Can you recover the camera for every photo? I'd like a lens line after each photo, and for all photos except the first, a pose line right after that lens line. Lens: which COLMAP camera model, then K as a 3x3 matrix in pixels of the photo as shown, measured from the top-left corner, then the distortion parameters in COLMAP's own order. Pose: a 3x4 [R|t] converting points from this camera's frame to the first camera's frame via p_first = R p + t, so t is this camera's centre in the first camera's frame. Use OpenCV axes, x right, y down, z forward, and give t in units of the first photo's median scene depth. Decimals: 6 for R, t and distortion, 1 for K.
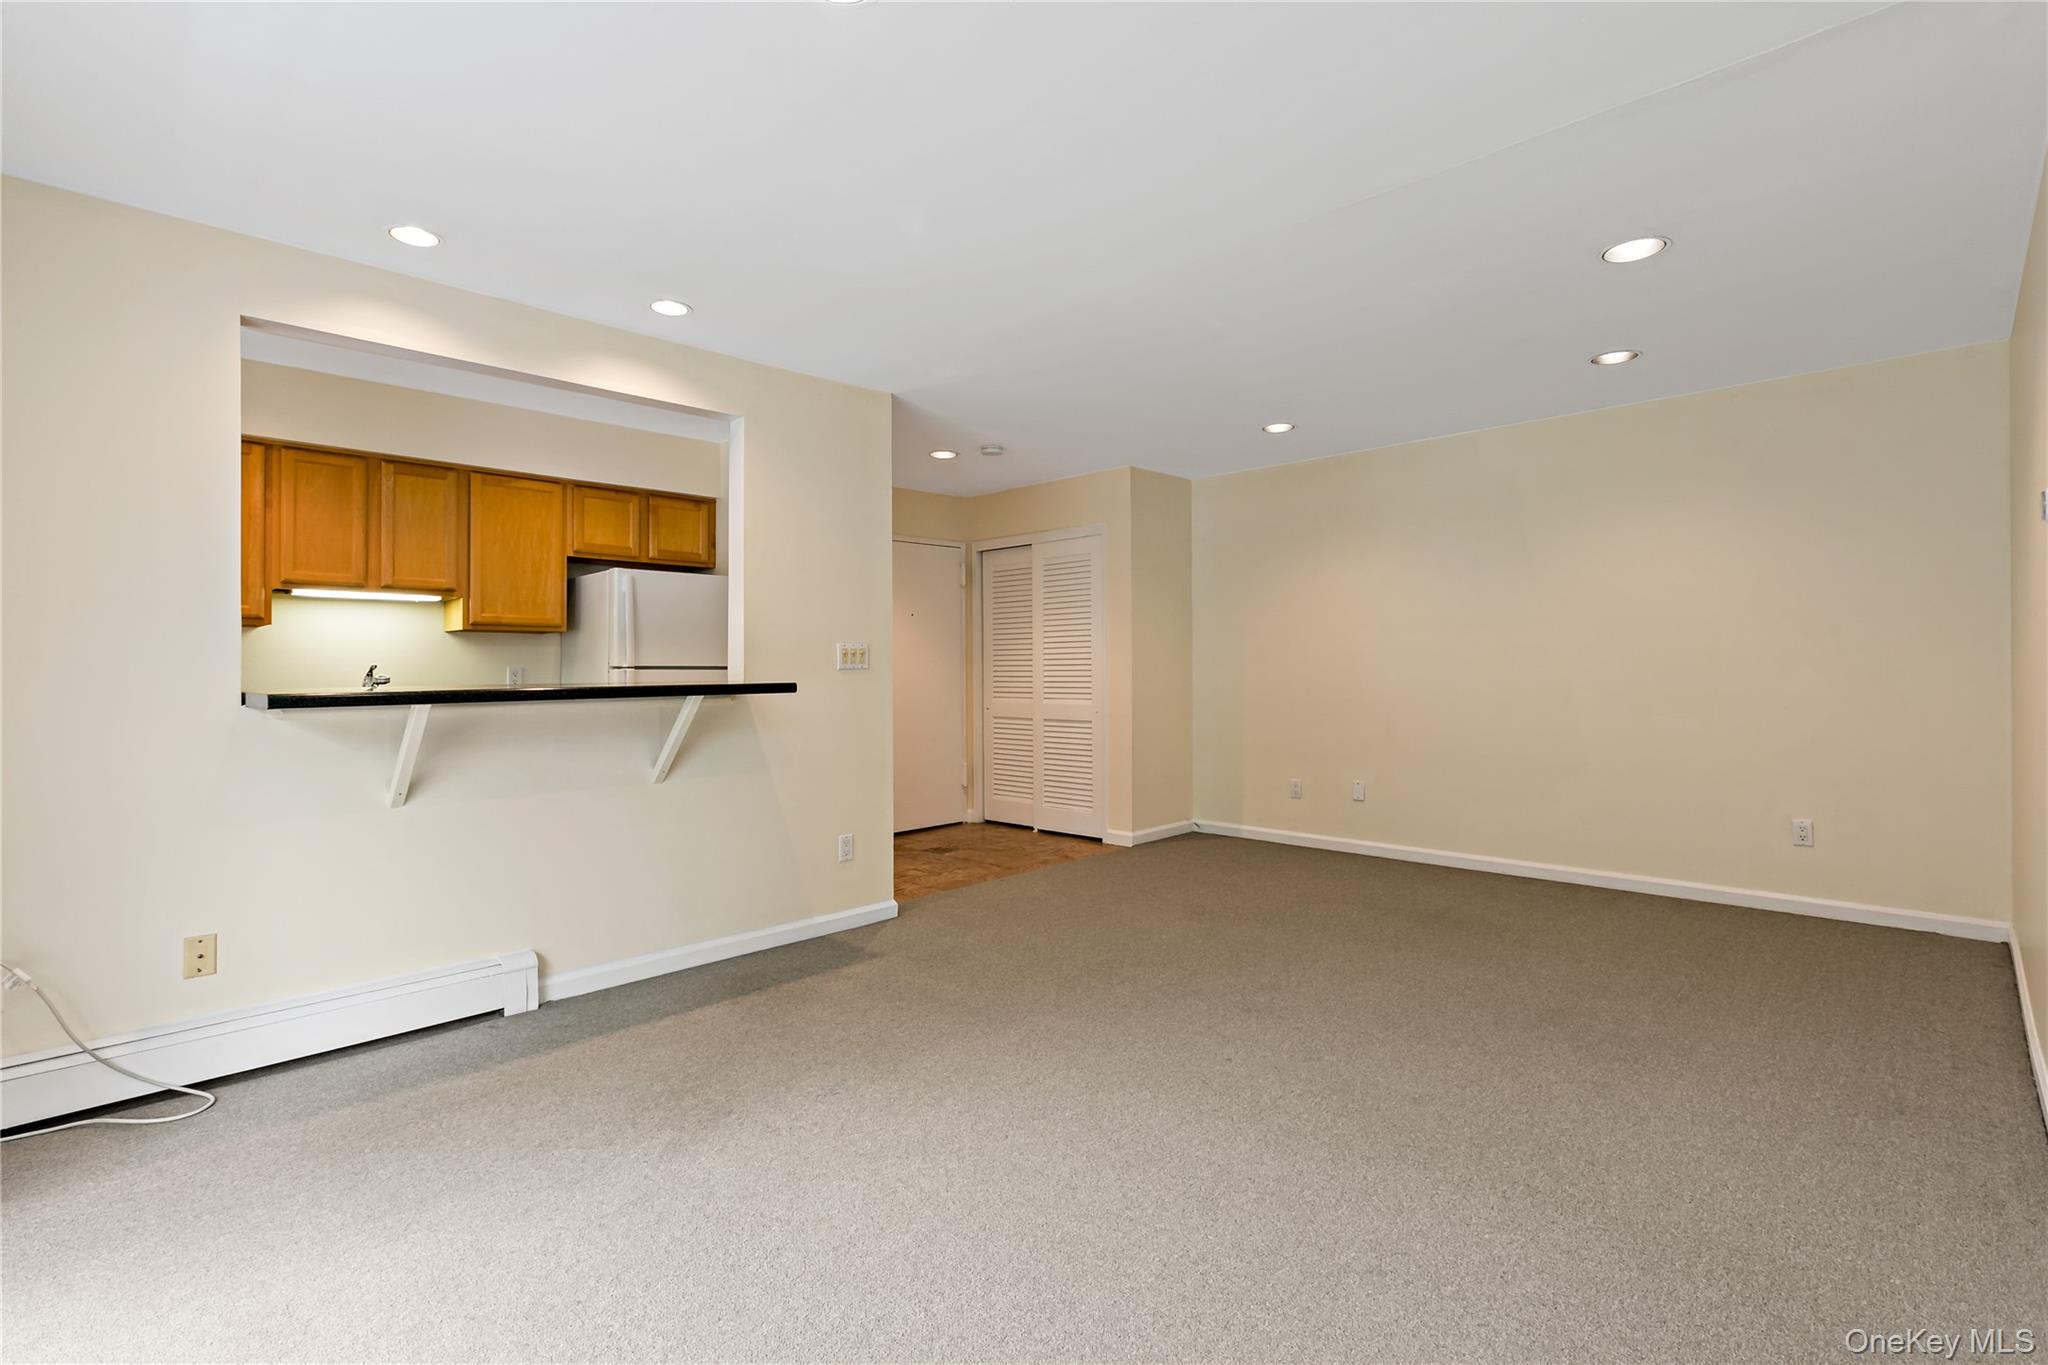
lens RADIAL K [[937.7, 0, 1026.0], [0, 937.7, 663.6], [0, 0, 1]] dist [0.001034, 0.000047]
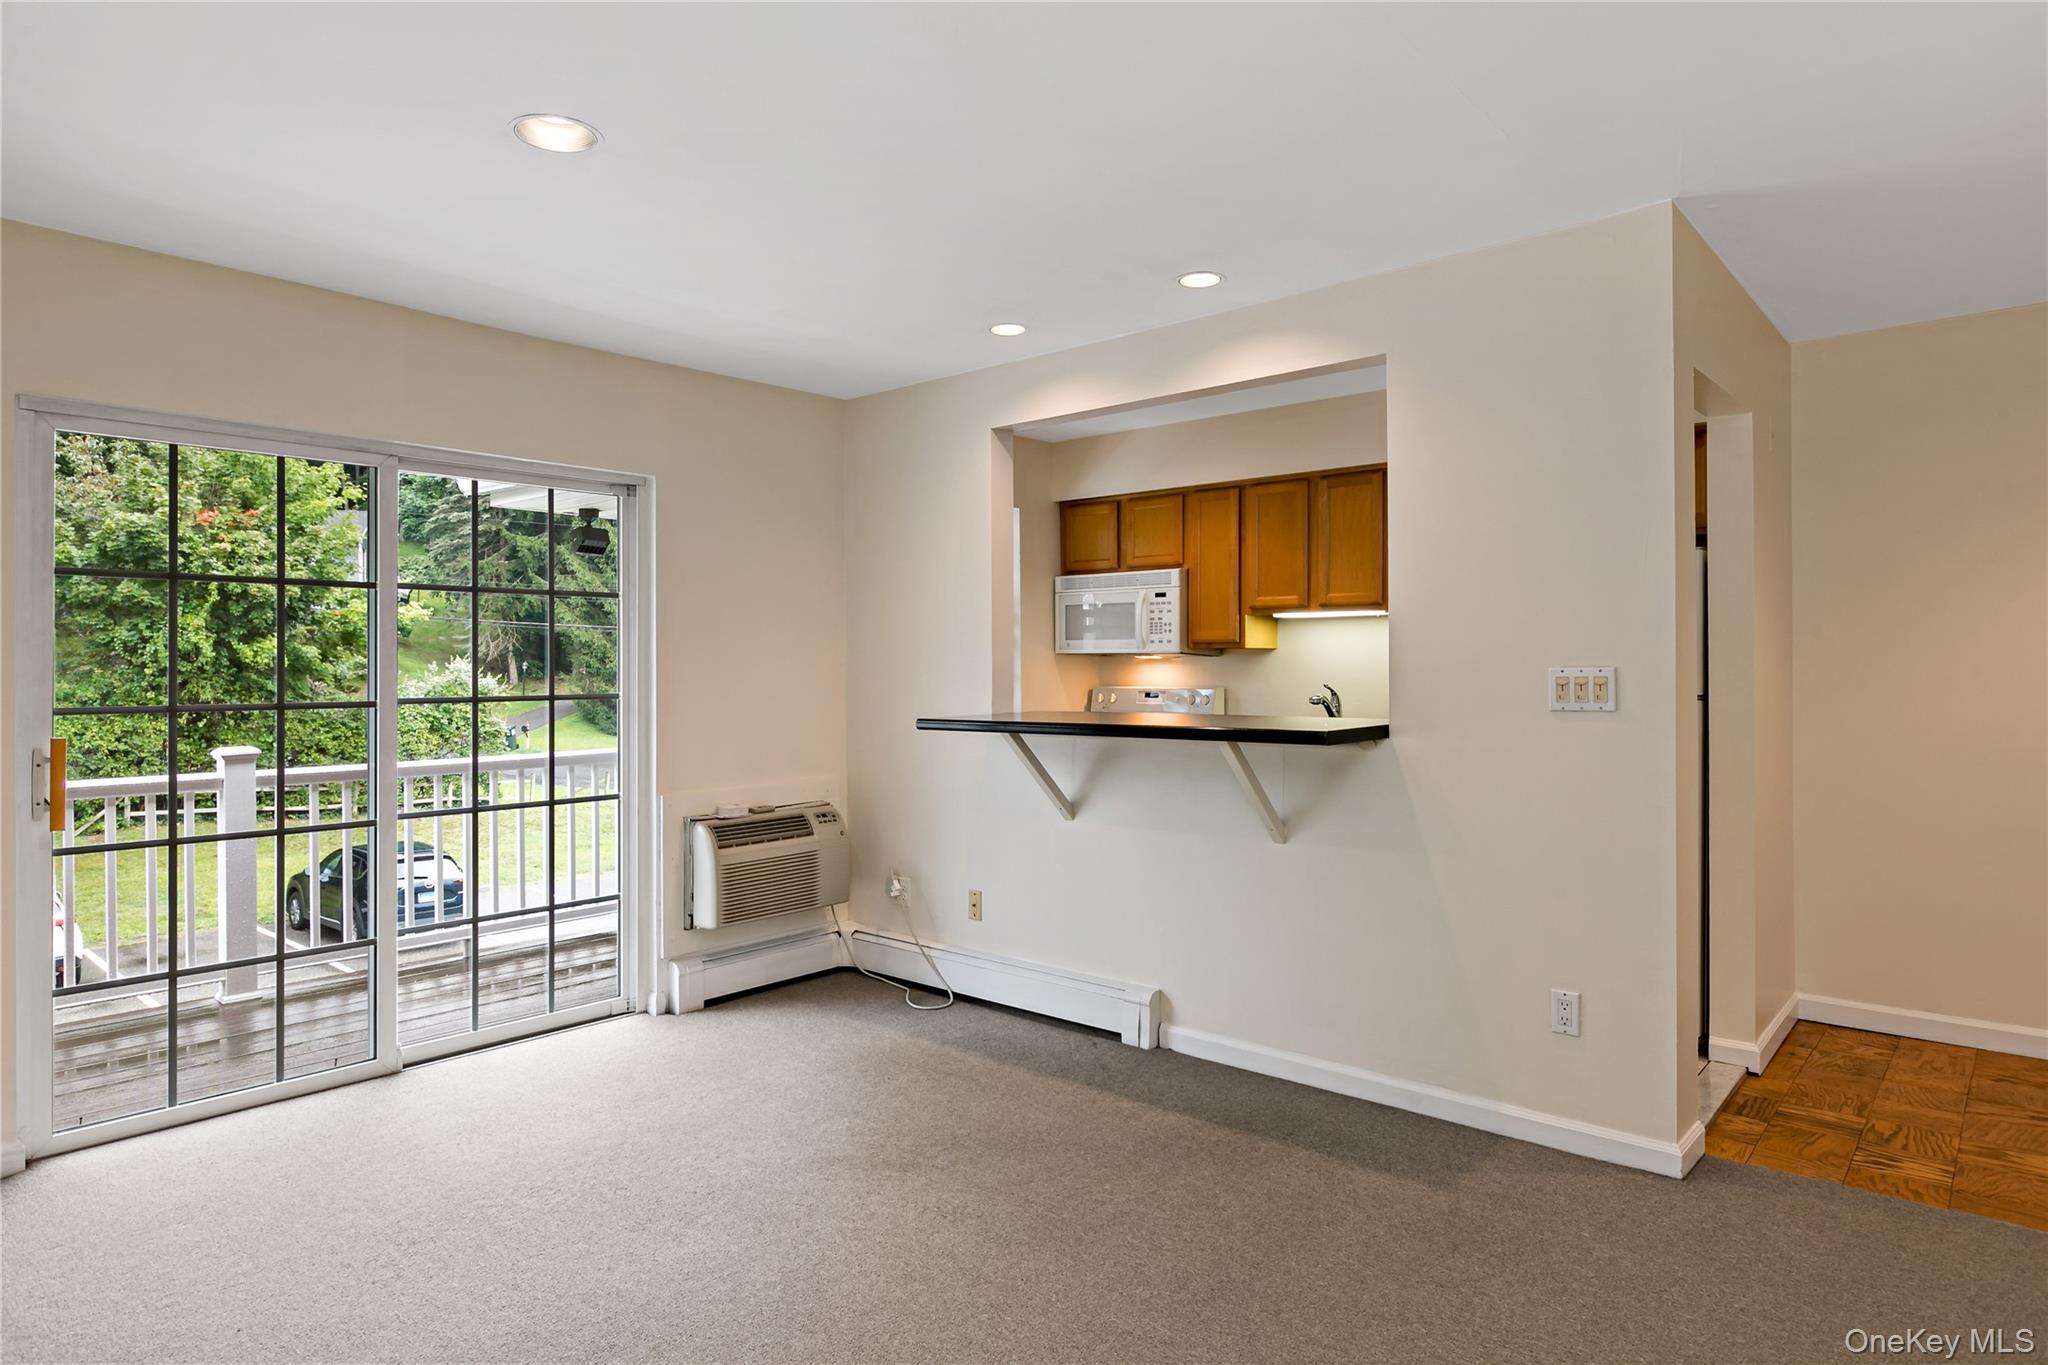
lens RADIAL K [[1181.2, 0, 1024.7], [0, 1181.2, 653.4], [0, 0, 1]] dist [-0.012930, 0.002888]
pose [[0.048871, -0.002026, -0.998803, 0.609882], [0.011564, 0.999932, -0.001463, -0.038014], [0.998738, -0.011478, 0.048891, 0.712467]]
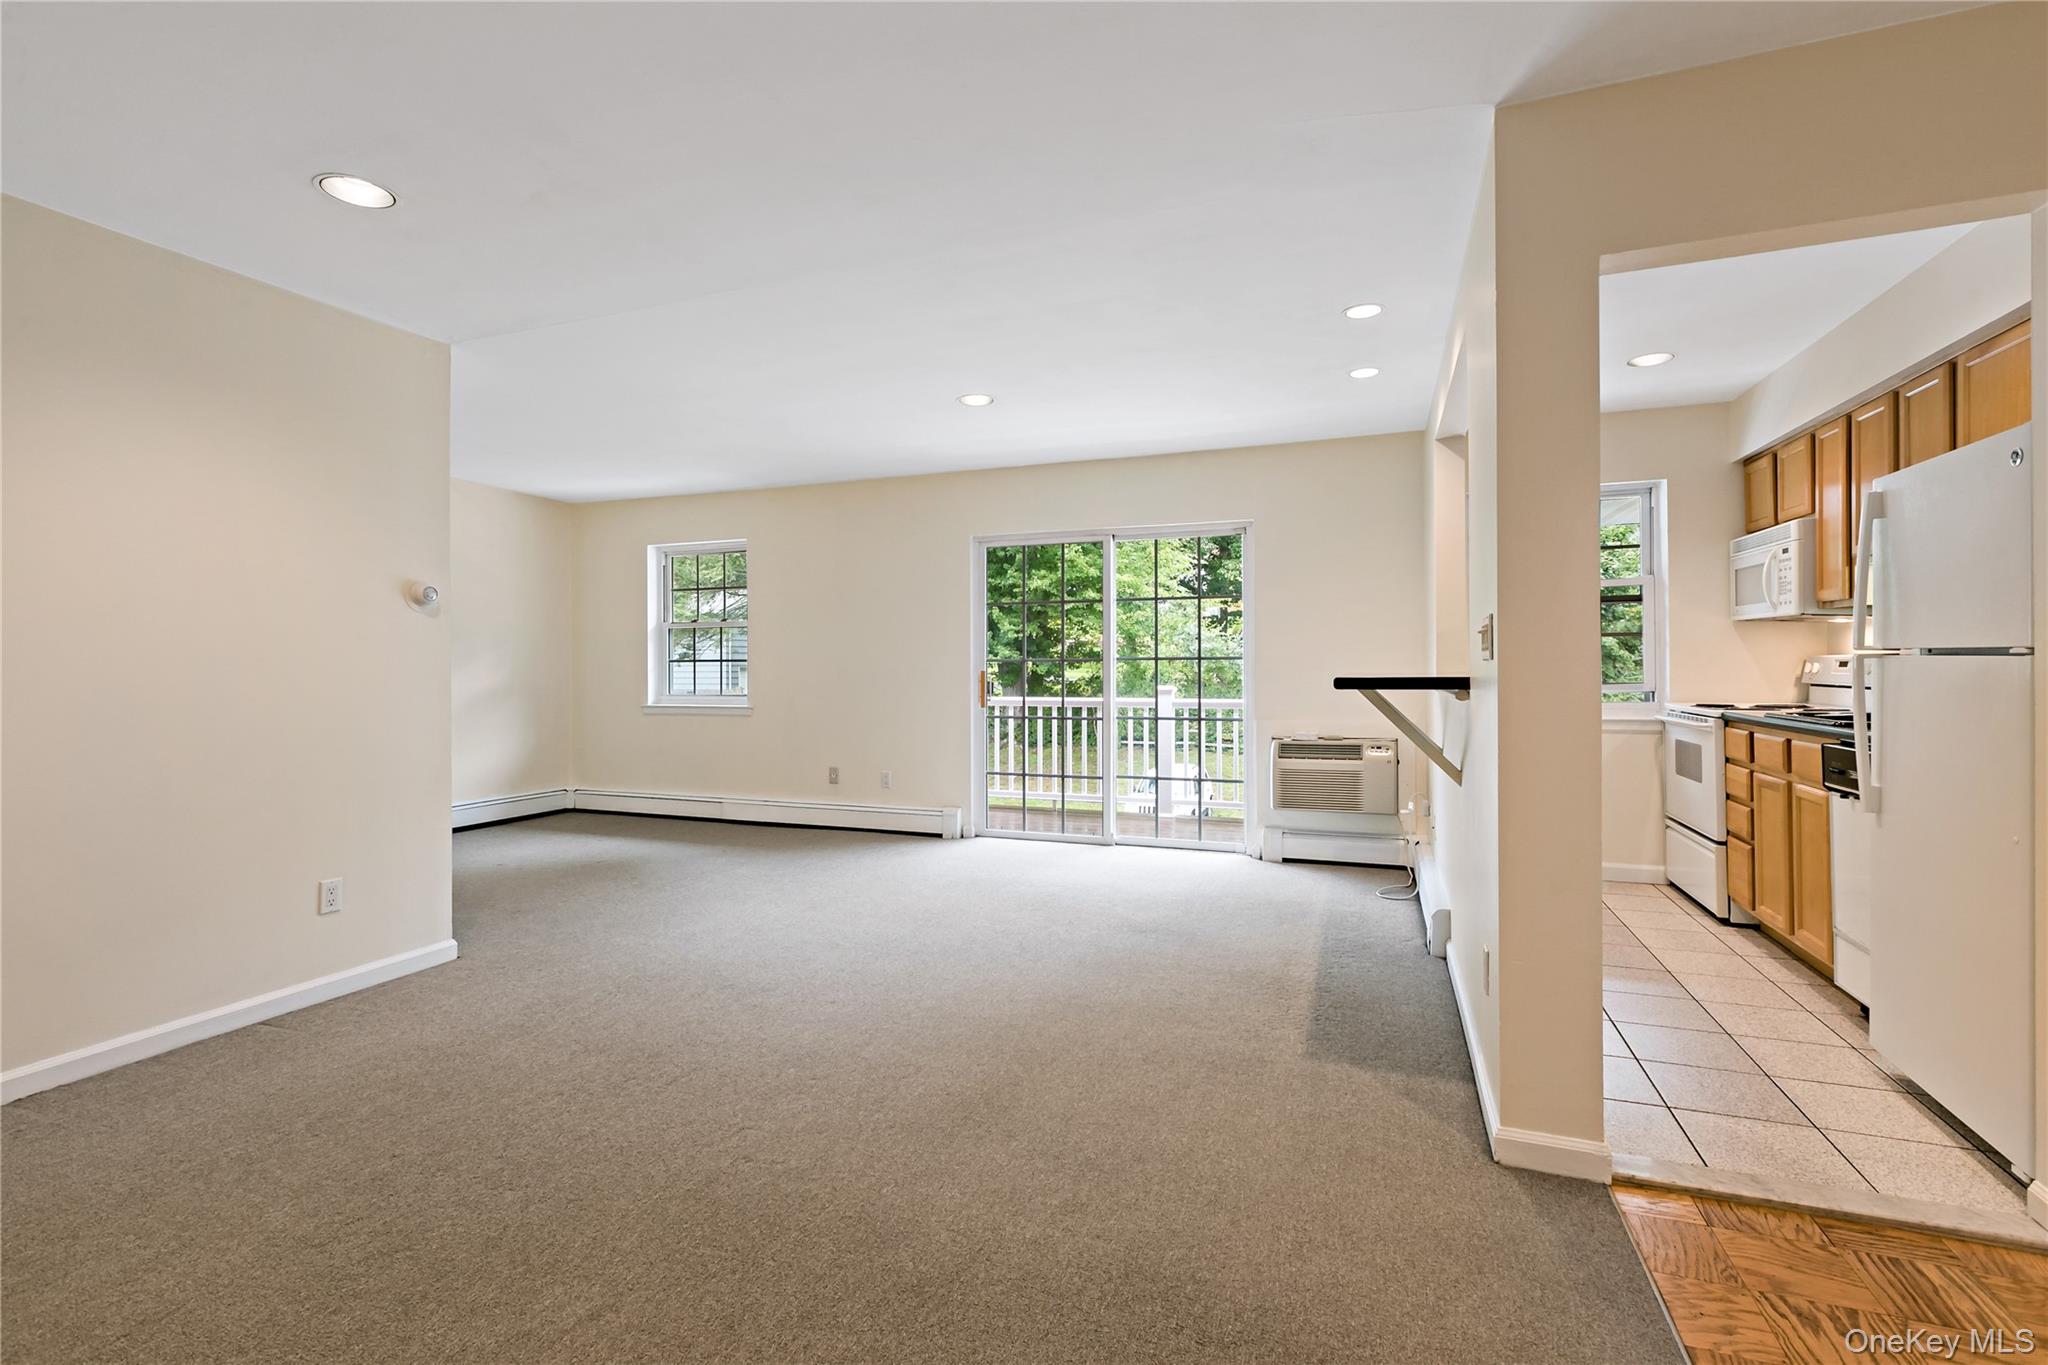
lens RADIAL K [[937.7, 0, 1026.0], [0, 937.7, 663.6], [0, 0, 1]] dist [0.001034, 0.000047]
pose [[-0.919646, 0.015539, -0.392441, 0.333062], [0.018299, 0.999827, -0.003293, 0.005217], [0.392322, -0.010210, -0.919771, 1.625111]]
